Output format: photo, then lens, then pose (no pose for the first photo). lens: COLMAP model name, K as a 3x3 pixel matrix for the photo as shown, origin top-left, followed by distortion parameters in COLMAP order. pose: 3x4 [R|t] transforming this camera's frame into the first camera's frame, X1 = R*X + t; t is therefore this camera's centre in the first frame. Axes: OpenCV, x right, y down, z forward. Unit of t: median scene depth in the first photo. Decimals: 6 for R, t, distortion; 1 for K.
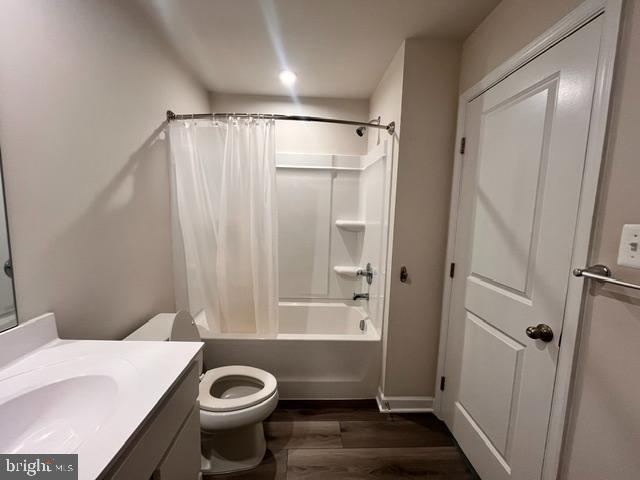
lens RADIAL K [[260.2, 0, 317.2], [0, 260.2, 239.6], [0, 0, 1]] dist [0.002691, 0.000094]
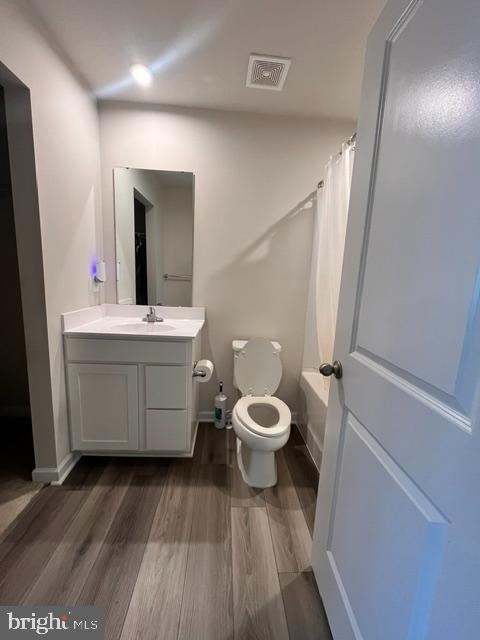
lens RADIAL K [[260.2, 0, 237.7], [0, 260.2, 318.3], [0, 0, 1]] dist [0.002691, 0.000094]
pose [[0.002454, 0.137195, -0.990541, 0.761343], [-0.170701, 0.976063, 0.134767, 0.019281], [0.985320, 0.168756, 0.025814, 0.780888]]
